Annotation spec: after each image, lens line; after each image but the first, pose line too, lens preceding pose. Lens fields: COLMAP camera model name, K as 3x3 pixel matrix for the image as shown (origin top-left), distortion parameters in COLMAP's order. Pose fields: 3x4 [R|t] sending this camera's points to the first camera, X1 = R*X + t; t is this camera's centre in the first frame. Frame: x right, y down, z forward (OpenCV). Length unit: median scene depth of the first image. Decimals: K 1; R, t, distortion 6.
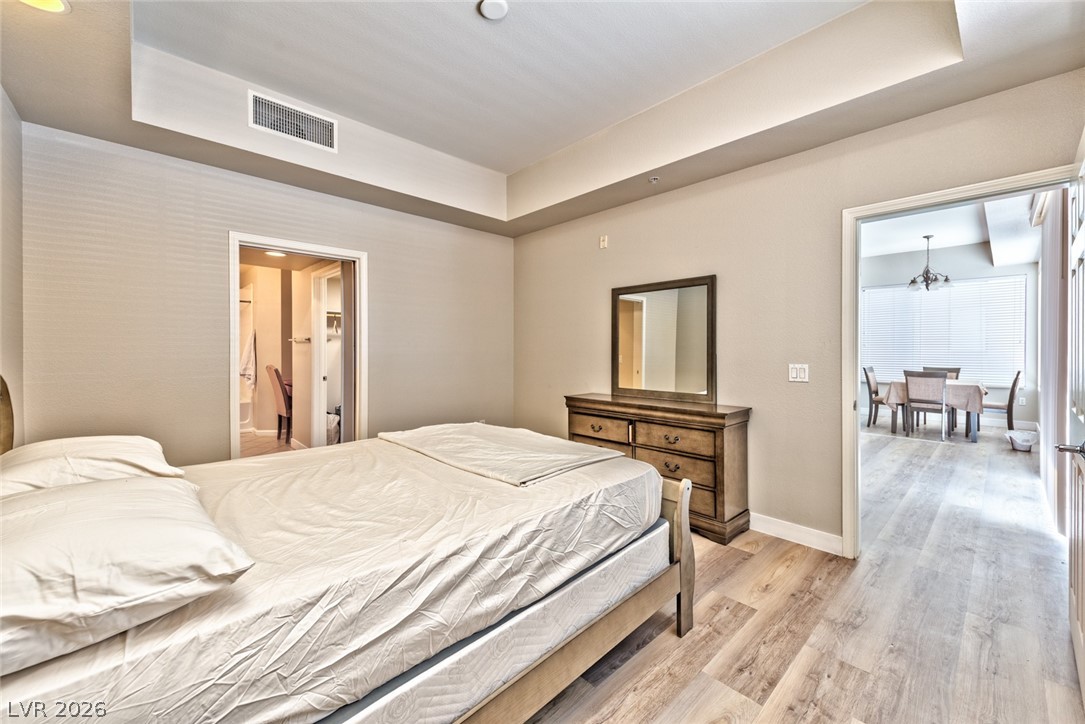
lens RADIAL K [[429.1, 0, 548.4], [0, 429.1, 353.5], [0, 0, 1]] dist [0.012198, -0.000667]
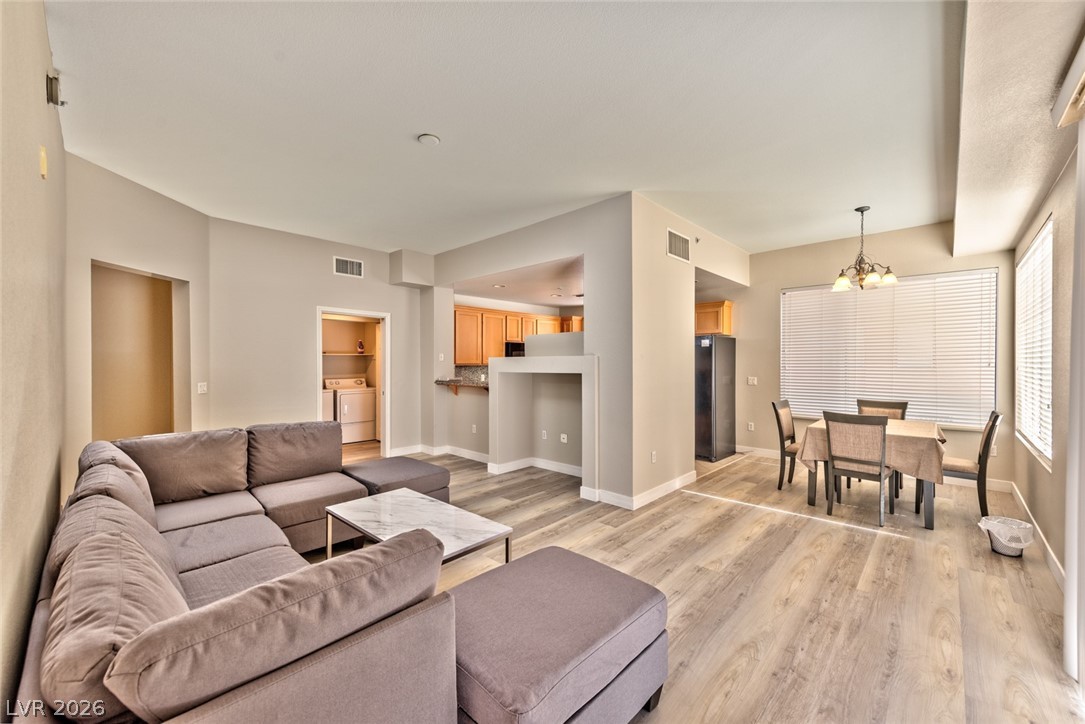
lens RADIAL K [[429.1, 0, 540.8], [0, 429.1, 362.4], [0, 0, 1]] dist [0.012198, -0.000667]
pose [[0.998219, 0.007207, 0.059215, 0.361148], [-0.006782, 0.999950, -0.007367, -0.024089], [-0.059265, 0.006952, 0.998218, 0.383377]]
